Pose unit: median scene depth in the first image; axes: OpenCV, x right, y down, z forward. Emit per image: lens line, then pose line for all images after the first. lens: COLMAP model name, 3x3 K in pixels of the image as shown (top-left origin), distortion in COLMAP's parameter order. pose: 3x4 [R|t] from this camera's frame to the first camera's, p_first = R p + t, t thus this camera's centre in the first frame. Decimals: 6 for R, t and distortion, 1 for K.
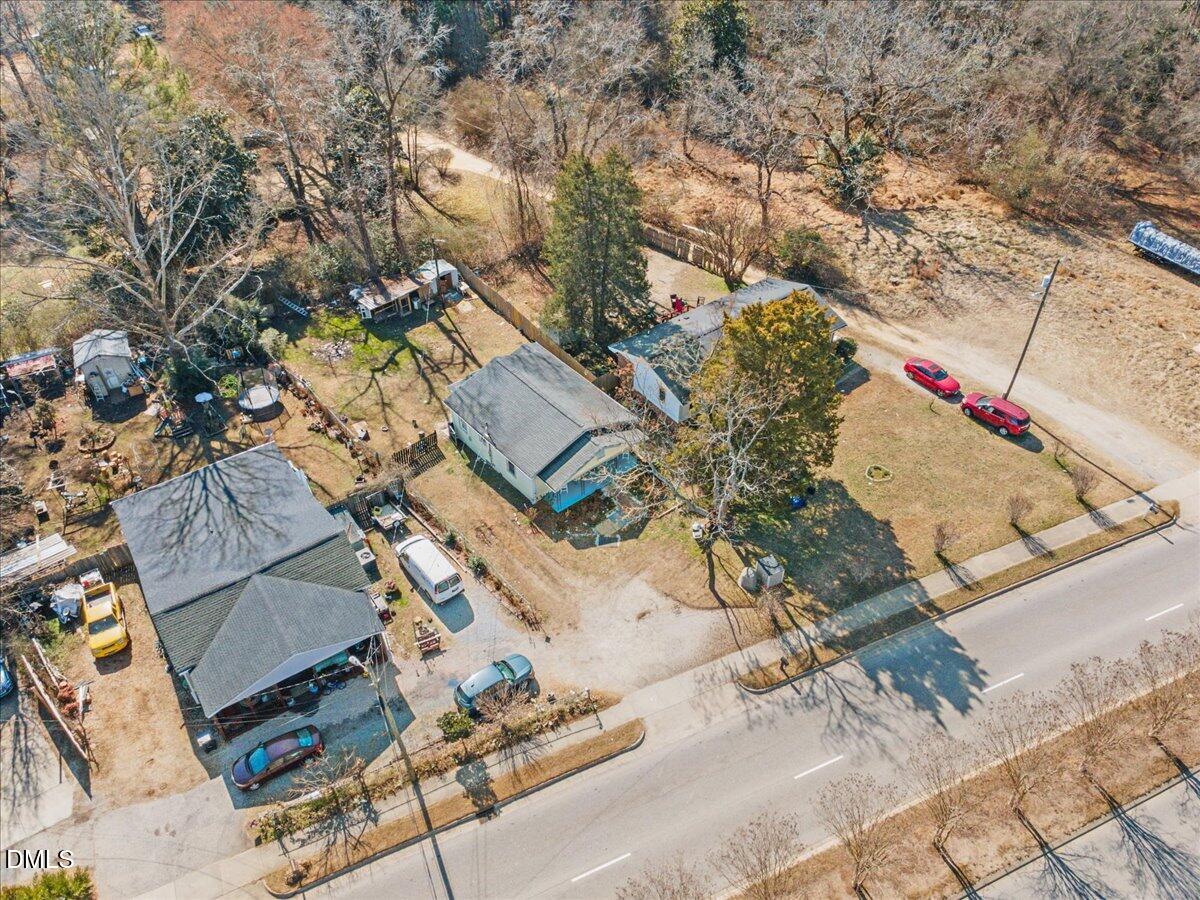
lens RADIAL K [[893.9, 0, 600.0], [0, 893.9, 450.0], [0, 0, 1]] dist [0.008752, 0.078108]
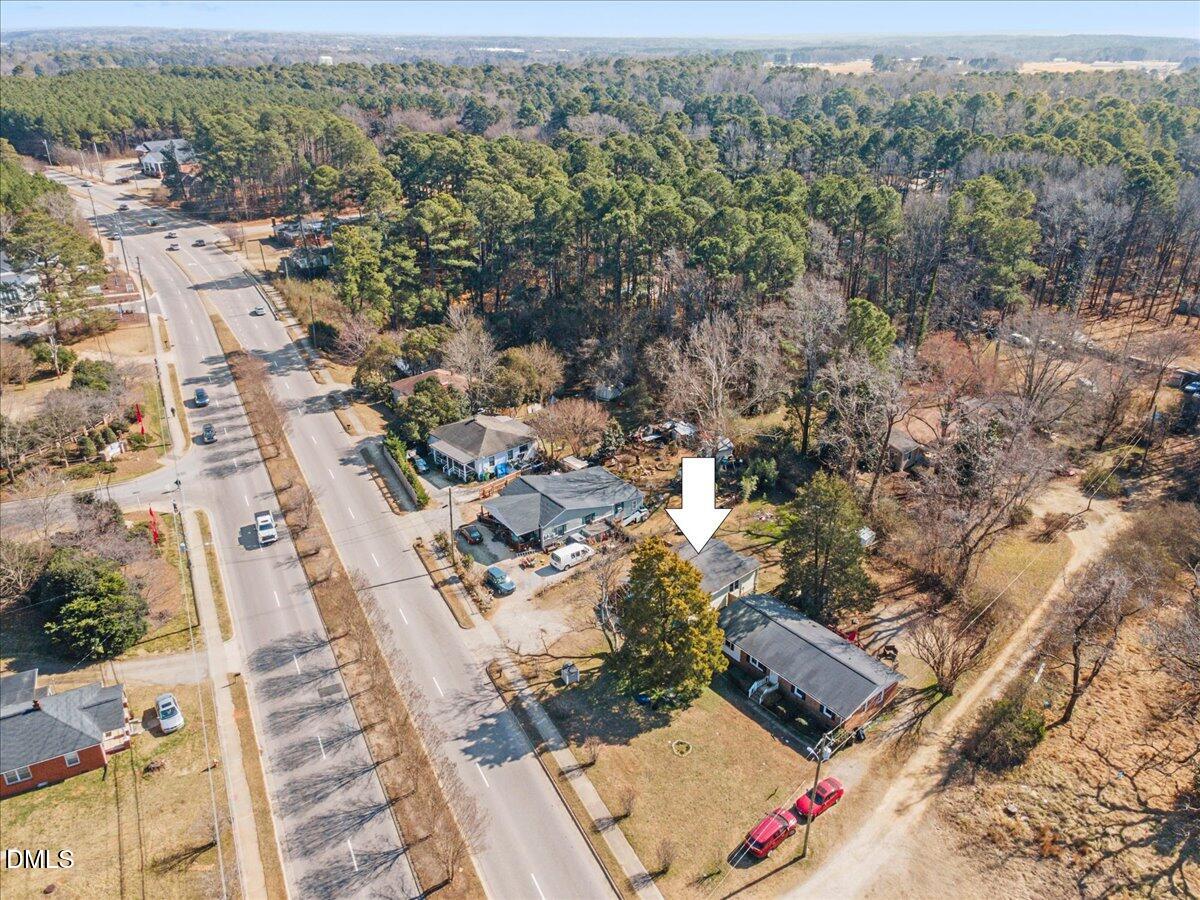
lens RADIAL K [[893.9, 0, 600.0], [0, 893.9, 450.0], [0, 0, 1]] dist [0.008752, 0.078108]
pose [[0.035432, 0.445014, -0.894822, 1.400047], [-0.648771, 0.691304, 0.318111, -0.658370], [0.760158, 0.569264, 0.313207, 0.318199]]
